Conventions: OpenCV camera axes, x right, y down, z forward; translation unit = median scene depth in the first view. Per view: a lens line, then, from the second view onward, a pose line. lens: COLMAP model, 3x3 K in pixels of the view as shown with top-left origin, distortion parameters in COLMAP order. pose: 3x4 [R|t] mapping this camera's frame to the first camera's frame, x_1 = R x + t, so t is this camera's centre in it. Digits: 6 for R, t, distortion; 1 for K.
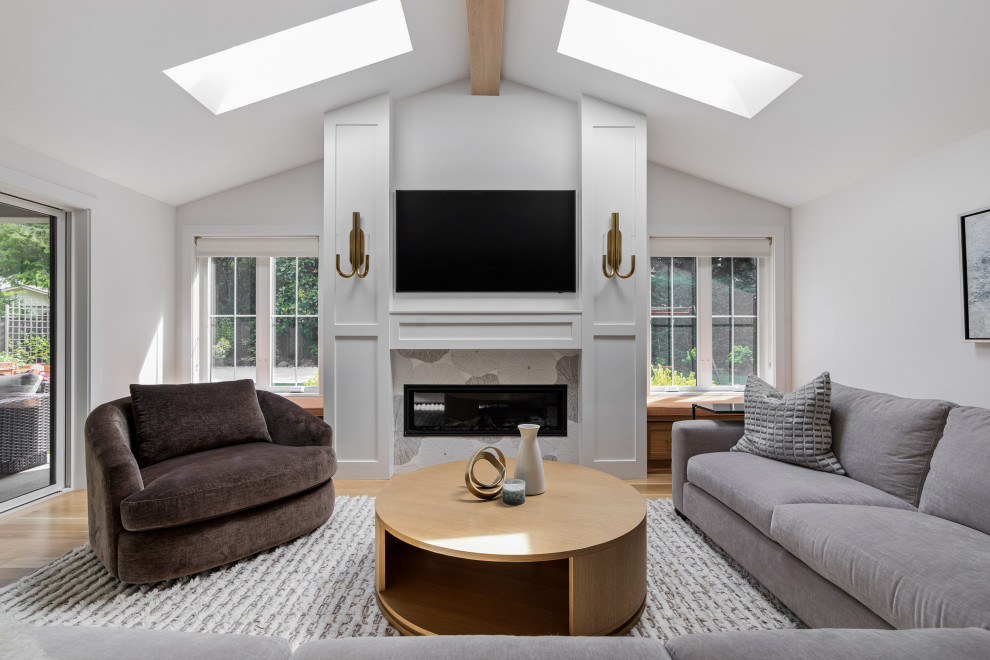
lens RADIAL K [[463.2, 0, 491.5], [0, 463.2, 328.4], [0, 0, 1]] dist [-0.007995, 0.002111]
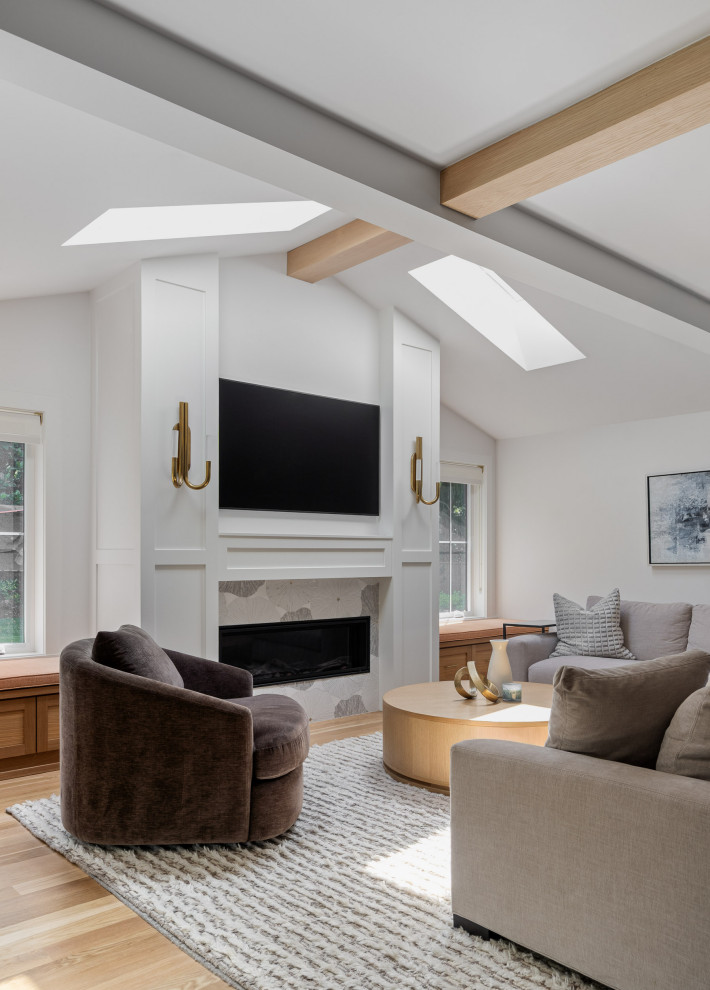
lens RADIAL K [[786.8, 0, 362.6], [0, 786.8, 543.6], [0, 0, 1]] dist [-0.010167, -0.001587]
pose [[0.747591, 0.010916, 0.664070, -0.931508], [-0.007547, 0.999940, -0.007941, -0.009961], [-0.664117, 0.000924, 0.747629, -0.161838]]
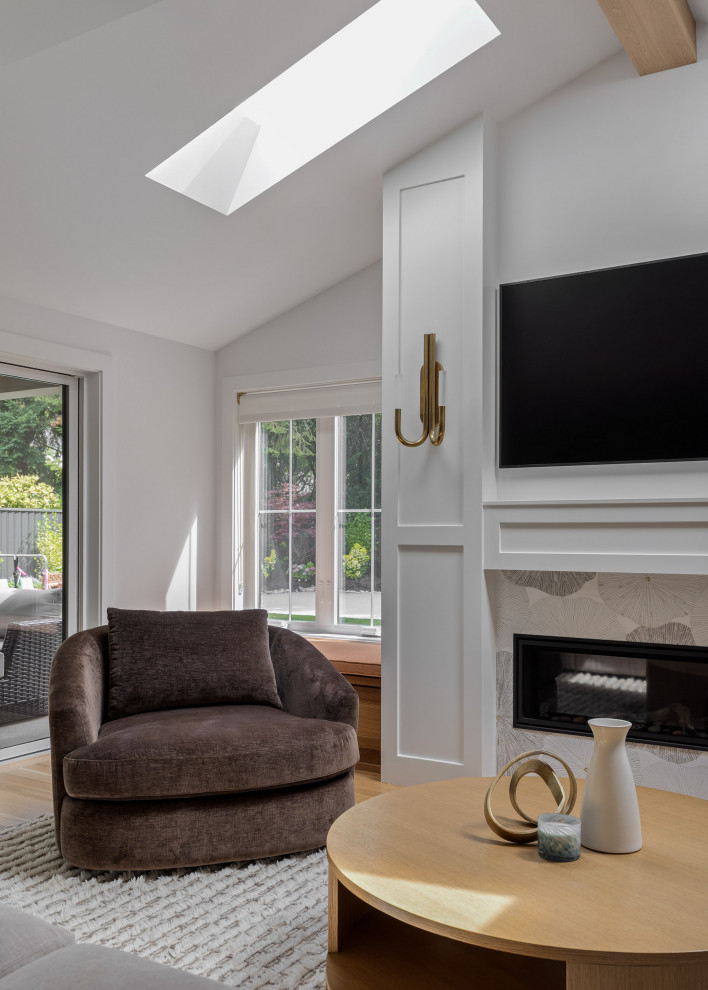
lens RADIAL K [[897.9, 0, 359.6], [0, 897.9, 530.8], [0, 0, 1]] dist [0.002678, -0.019089]
pose [[0.848333, 0.002854, -0.529455, 0.233941], [-0.000678, 0.999991, 0.004304, -0.006685], [0.529462, -0.003293, 0.848327, -0.009596]]
